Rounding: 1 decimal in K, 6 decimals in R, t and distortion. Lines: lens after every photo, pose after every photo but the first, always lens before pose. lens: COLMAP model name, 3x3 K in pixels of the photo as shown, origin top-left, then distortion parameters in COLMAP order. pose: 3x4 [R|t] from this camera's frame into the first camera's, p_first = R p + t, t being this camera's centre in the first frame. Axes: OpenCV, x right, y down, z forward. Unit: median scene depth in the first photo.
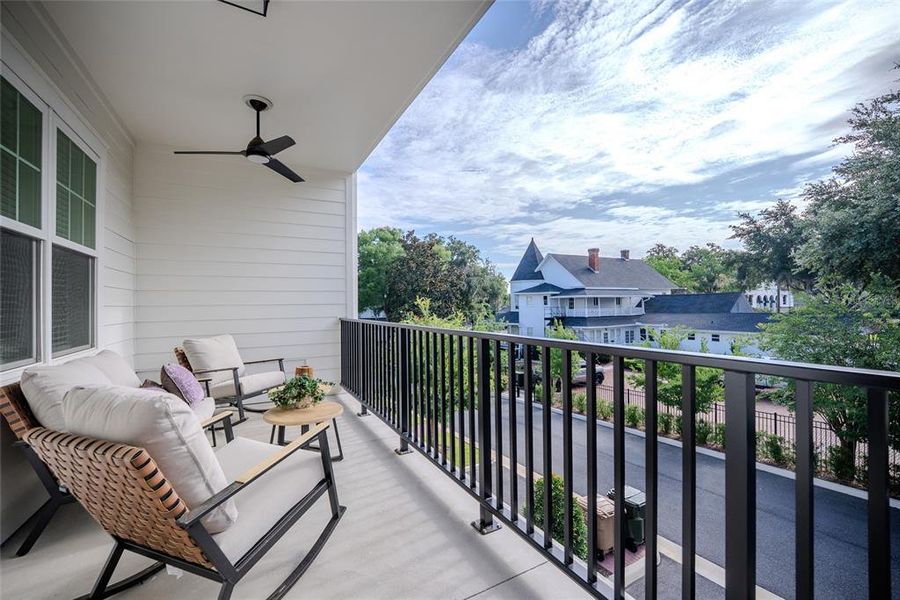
lens RADIAL K [[372.6, 0, 448.3], [0, 372.6, 302.8], [0, 0, 1]] dist [-0.019007, 0.000272]
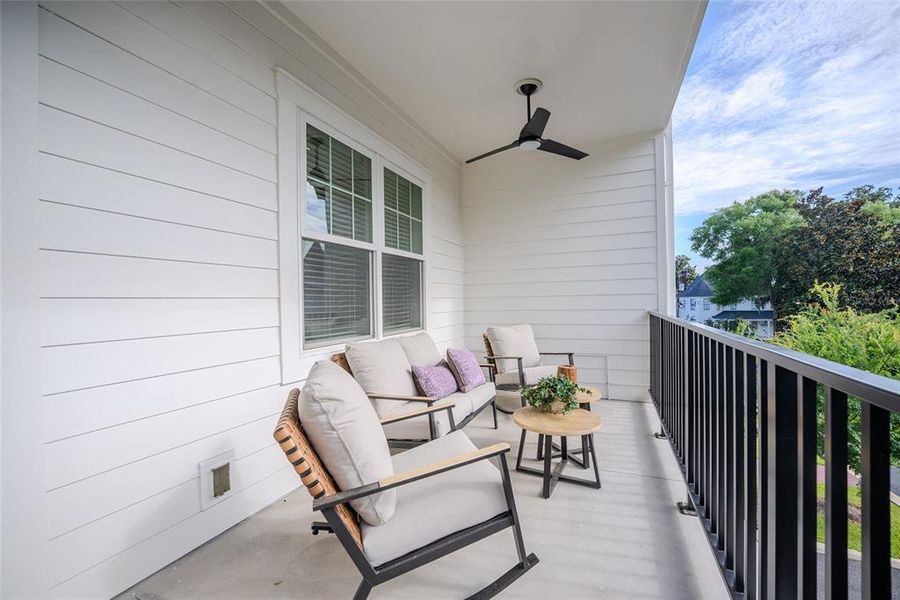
lens RADIAL K [[372.6, 0, 448.3], [0, 372.6, 302.8], [0, 0, 1]] dist [-0.019007, 0.000272]
pose [[0.623890, 0.005209, -0.781495, 0.114807], [0.014611, 0.999725, 0.018328, 0.002360], [0.781375, -0.022853, 0.623643, 0.222231]]
